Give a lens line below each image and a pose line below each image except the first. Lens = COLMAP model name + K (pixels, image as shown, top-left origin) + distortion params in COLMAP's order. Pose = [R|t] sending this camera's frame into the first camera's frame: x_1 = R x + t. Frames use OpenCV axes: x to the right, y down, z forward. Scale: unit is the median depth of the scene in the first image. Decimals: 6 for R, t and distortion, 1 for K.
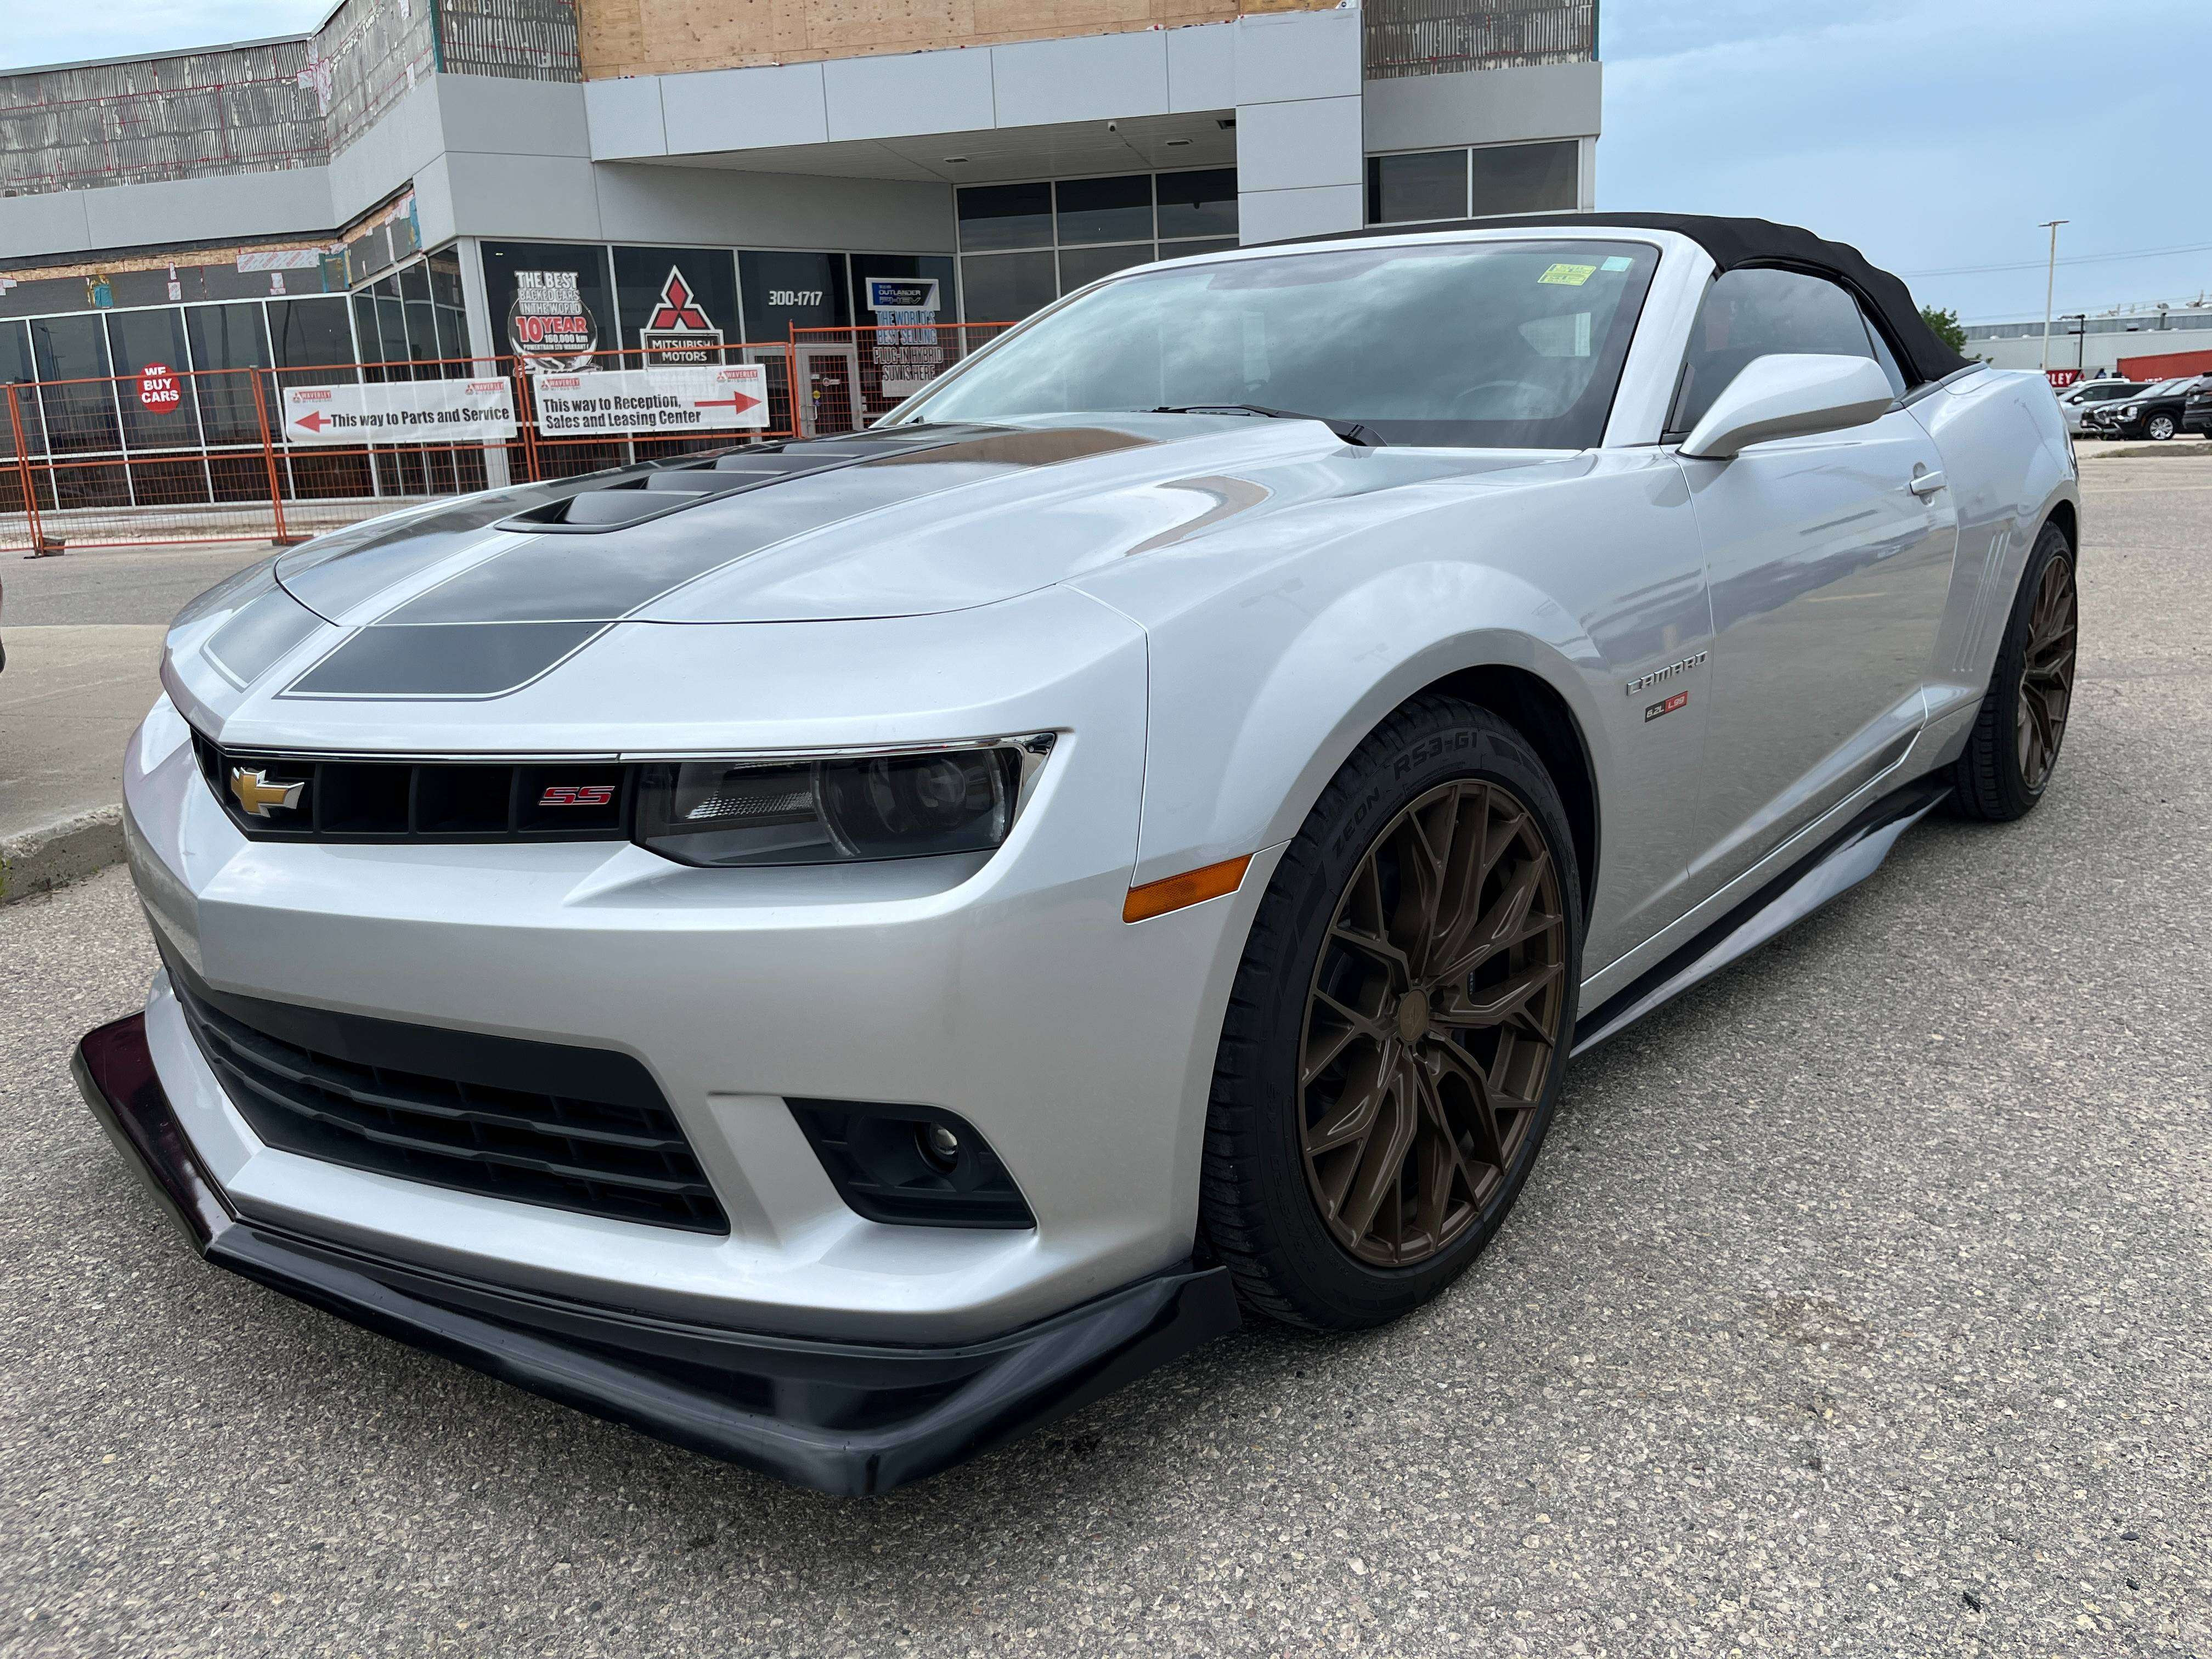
lens RADIAL K [[1696.2, 0, 1119.4], [0, 1696.2, 823.4], [0, 0, 1]] dist [0.048821, -0.082672]
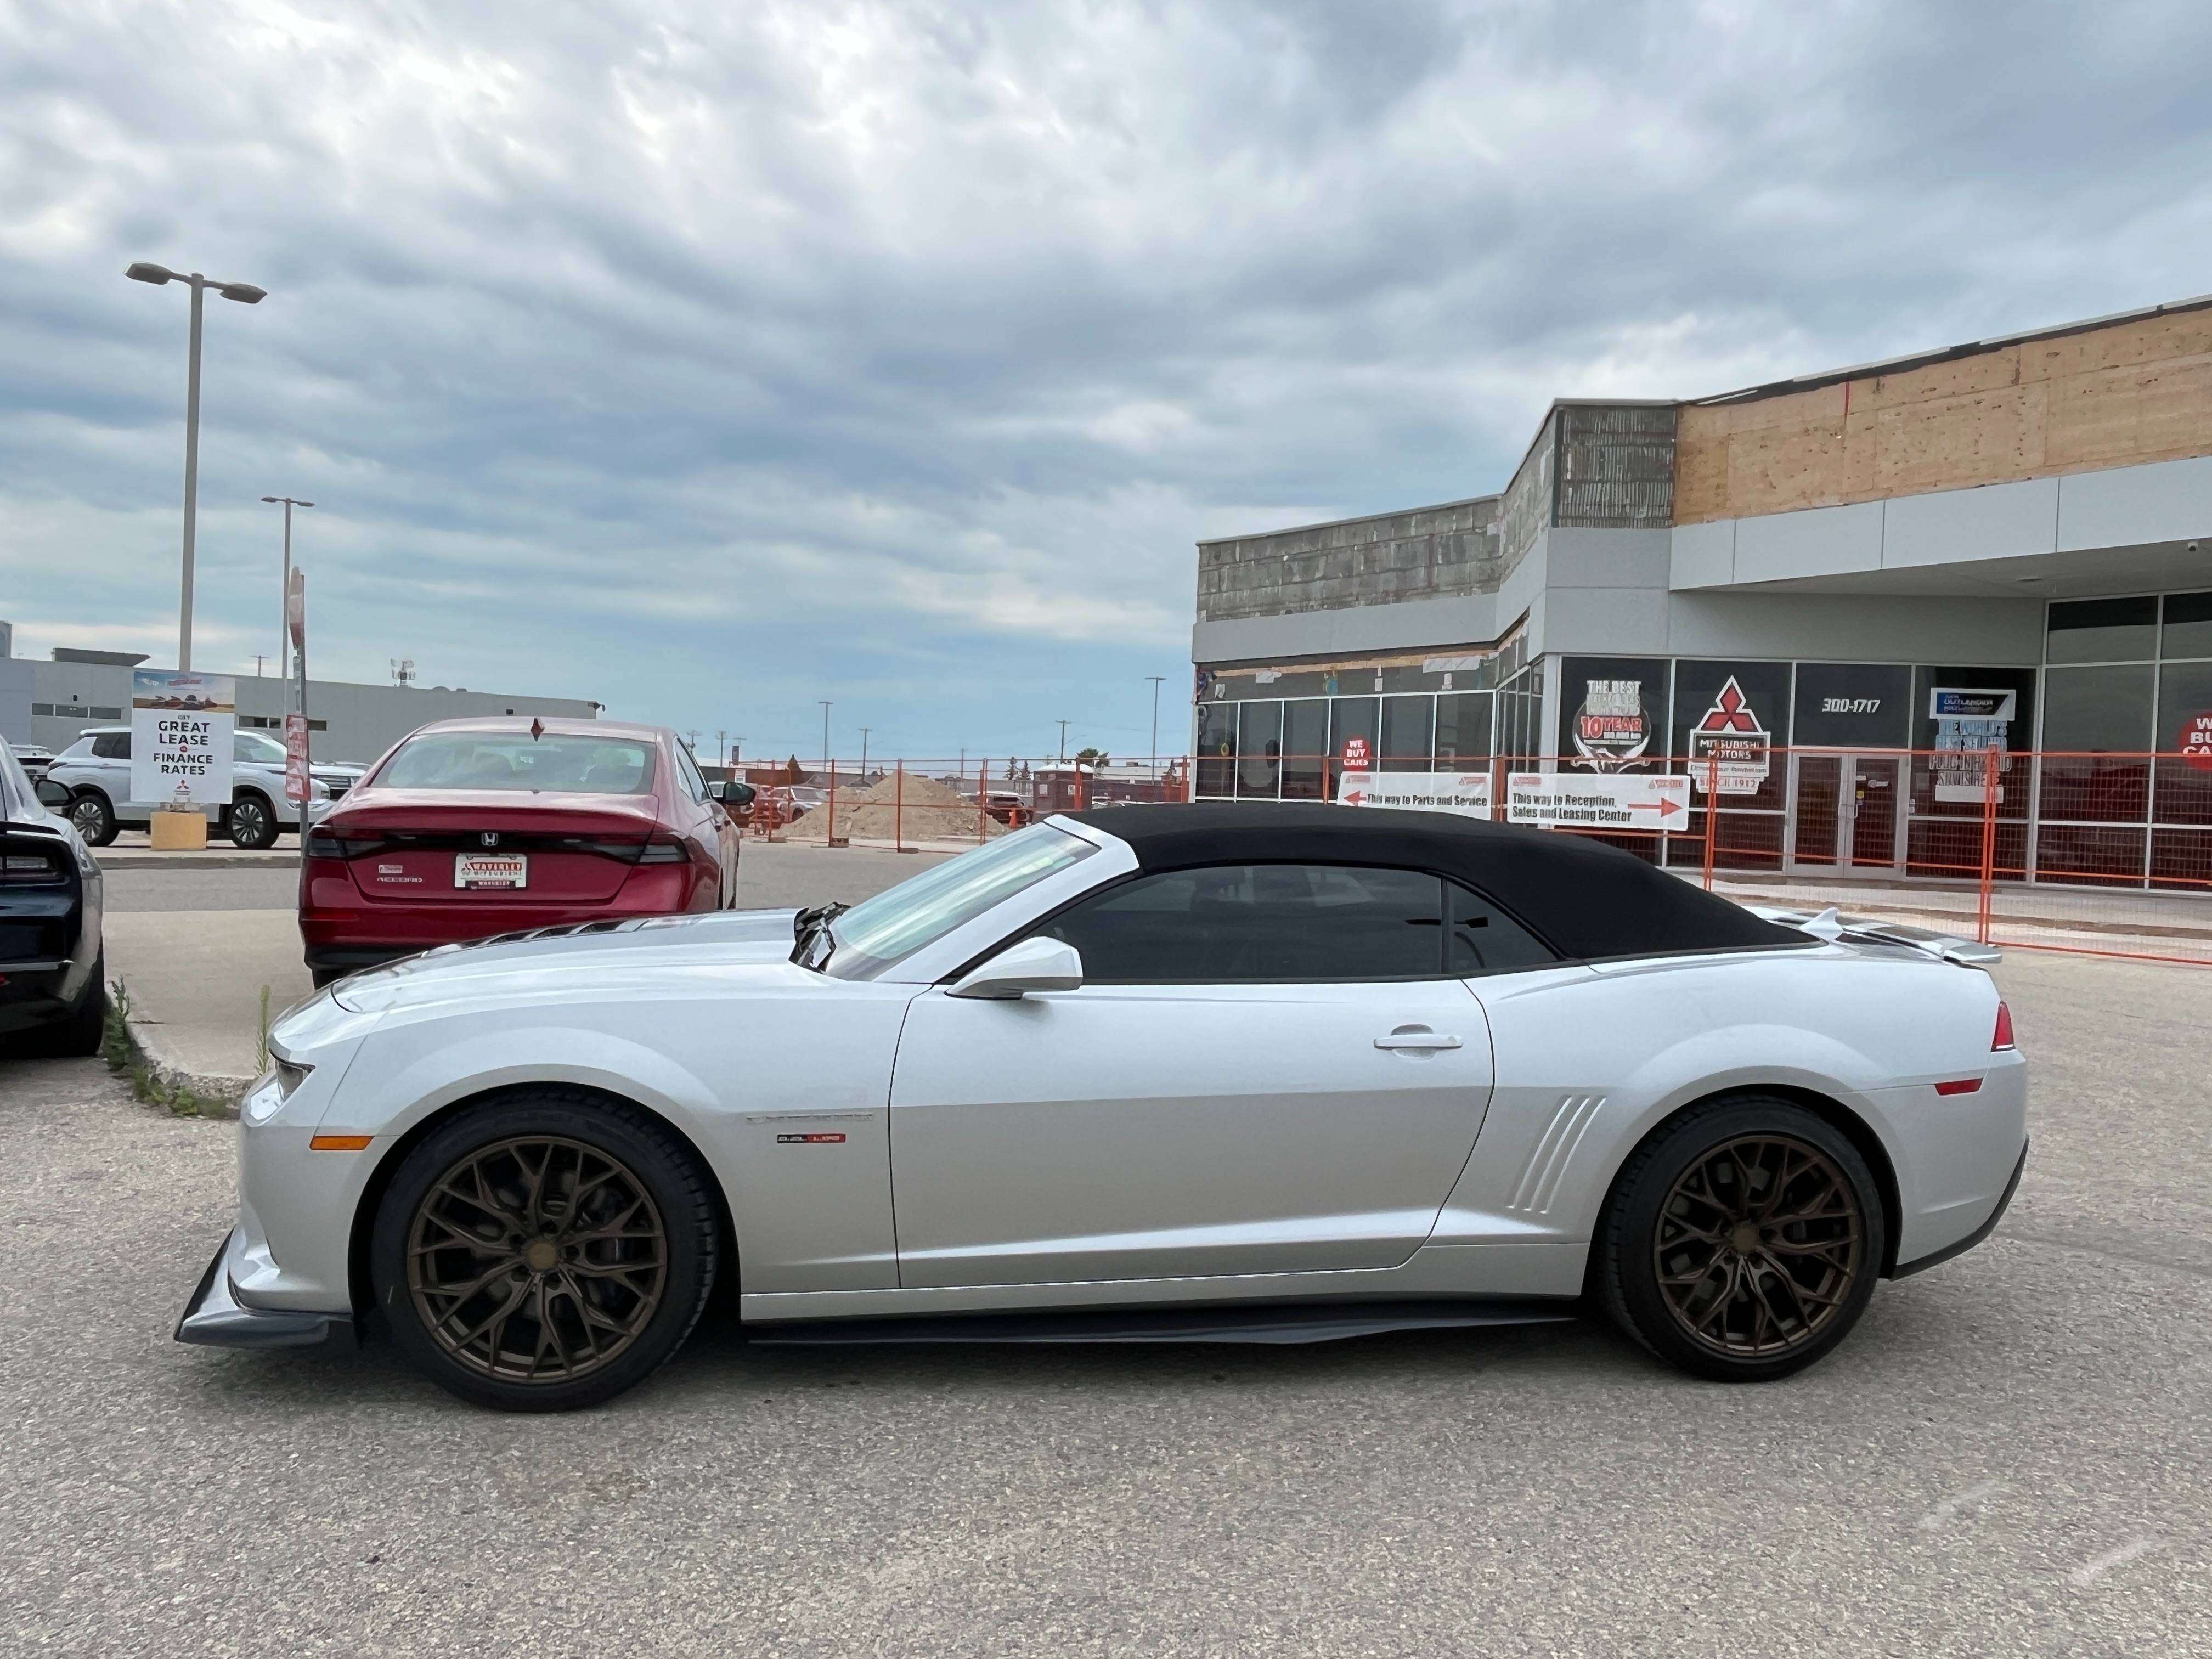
lens RADIAL K [[1590.1, 0, 1109.6], [0, 1590.1, 837.0], [0, 0, 1]] dist [-0.001843, -0.003306]
pose [[0.733873, 0.085281, -0.673912, 0.159232], [-0.212315, 0.971181, -0.108306, -0.025771], [0.645253, 0.222565, 0.730830, -0.003368]]
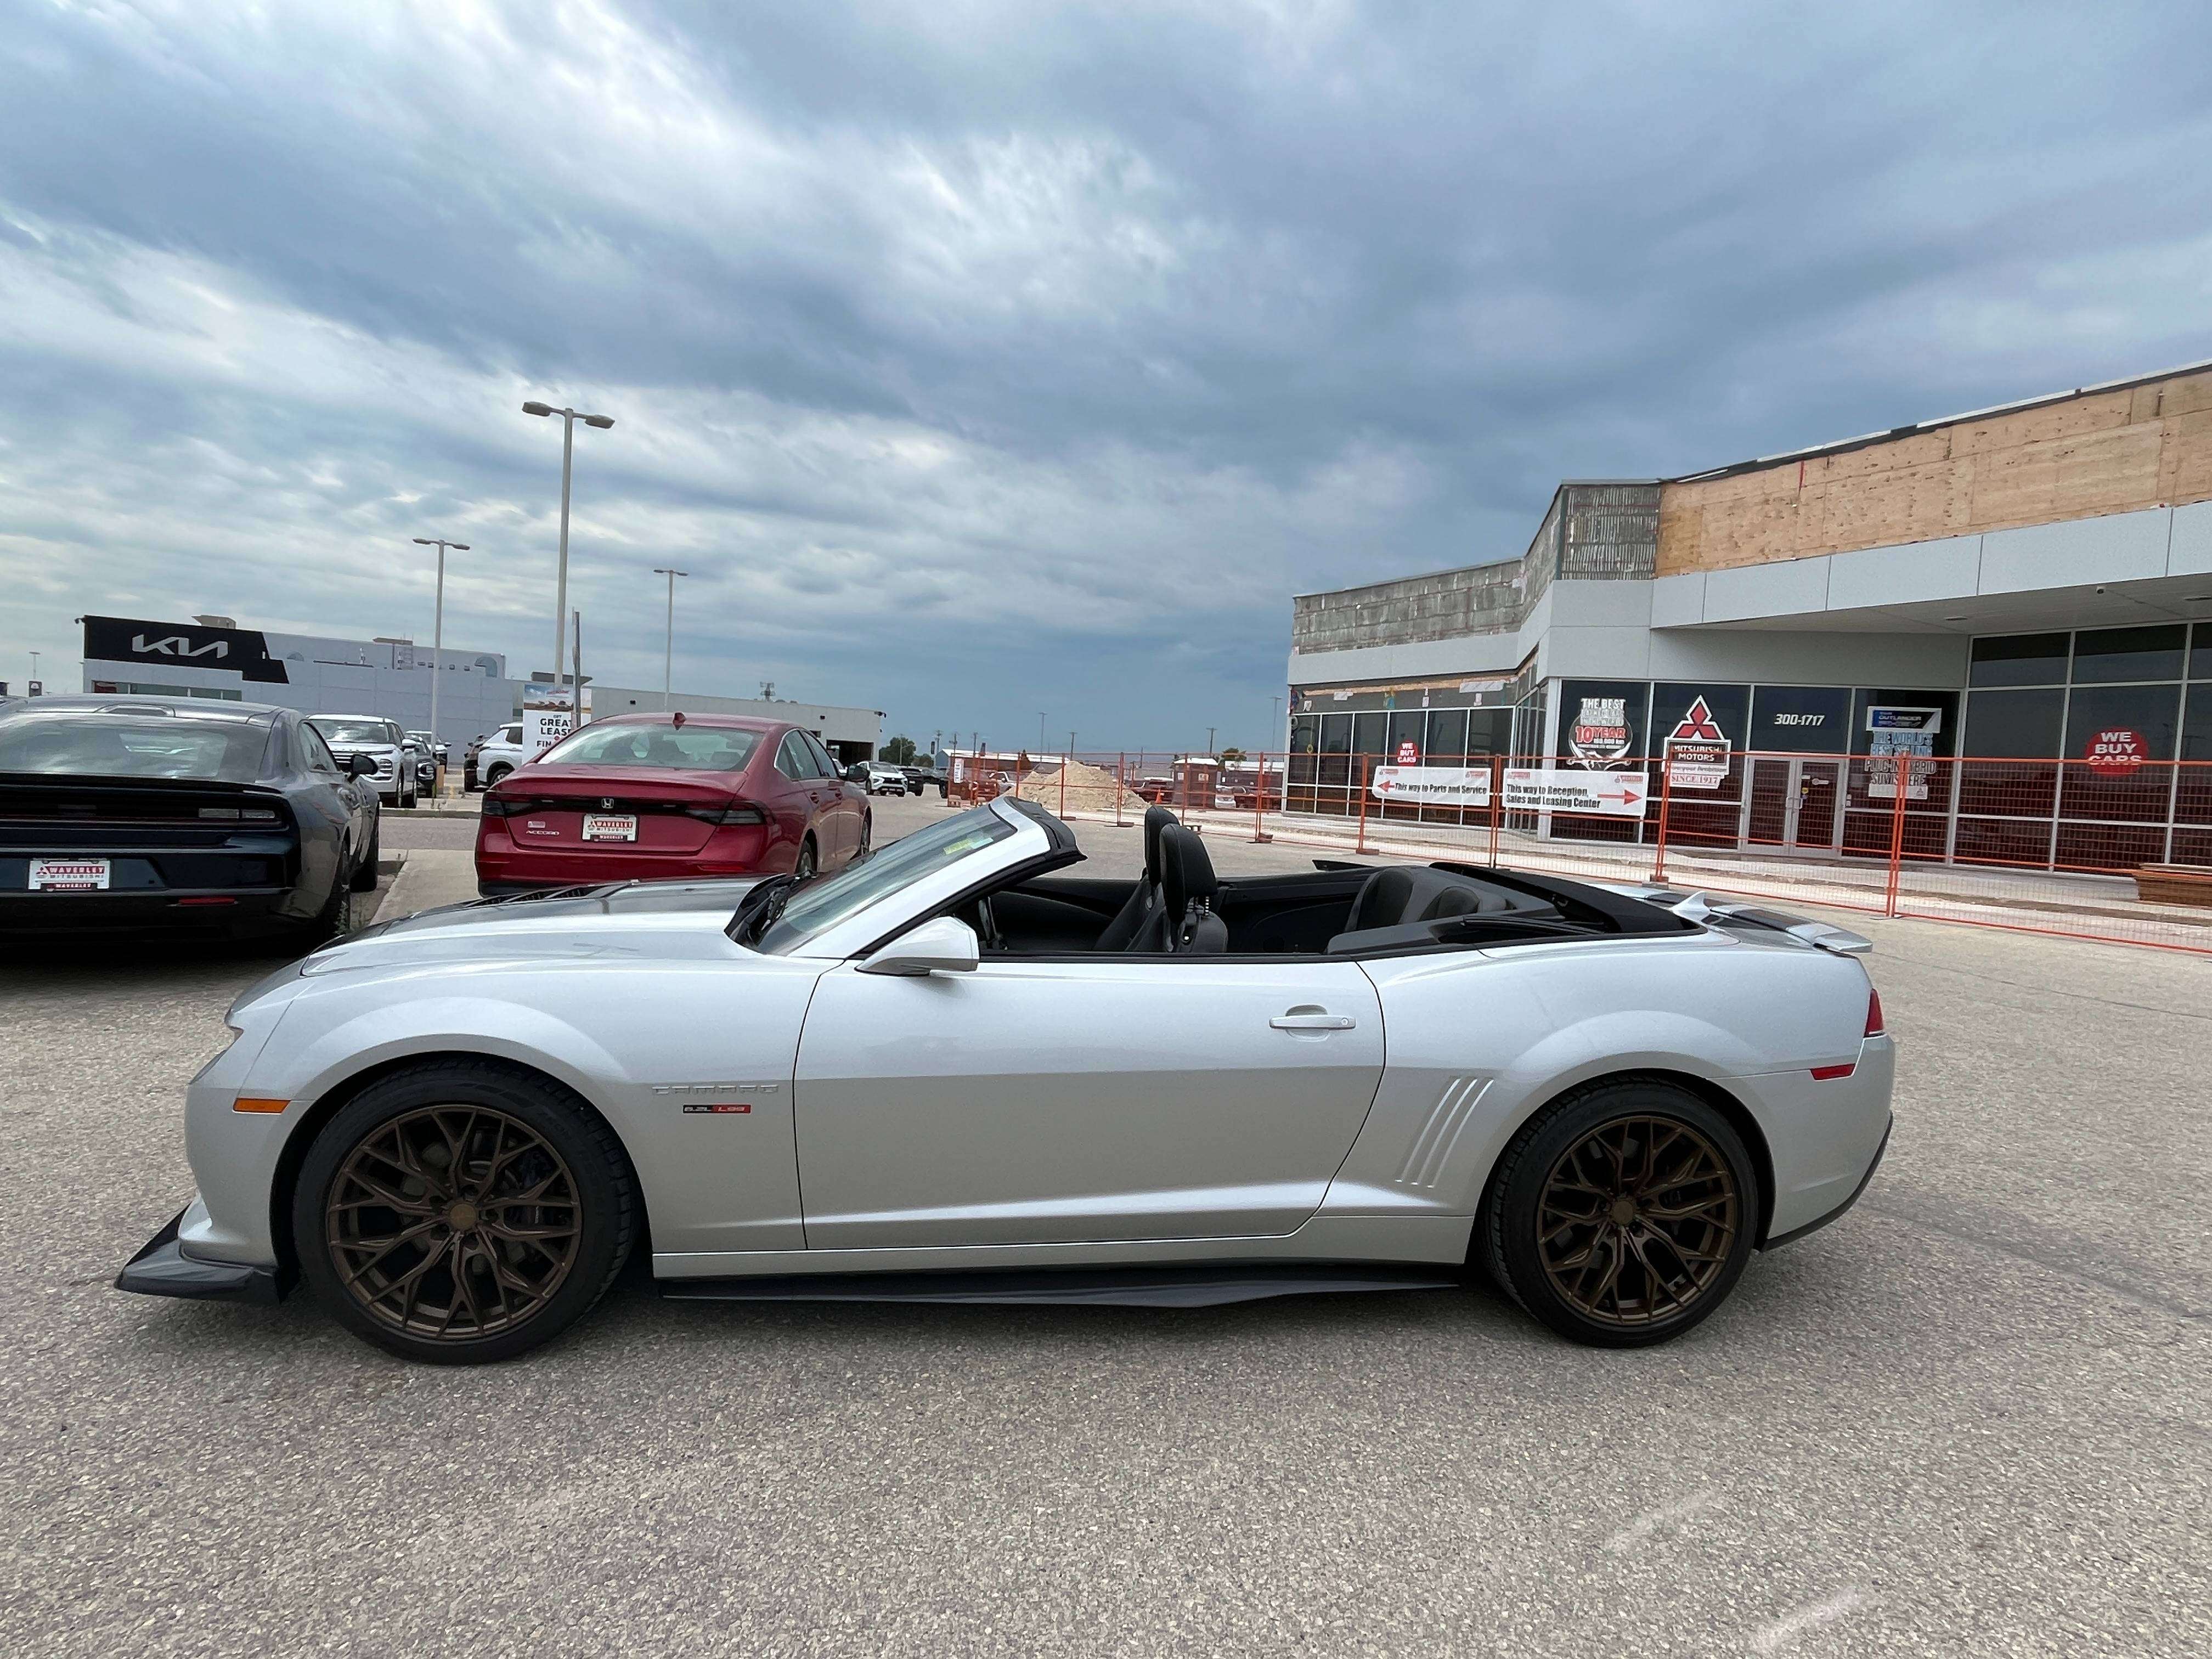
lens RADIAL K [[1125.2, 0, 1093.8], [0, 1125.2, 830.2], [0, 0, 1]] dist [-0.005325, 0.000575]
pose [[0.631557, 0.112778, -0.767083, 0.161069], [-0.244928, 0.967721, -0.059379, -0.039374], [0.735626, 0.225382, 0.638794, 0.052039]]
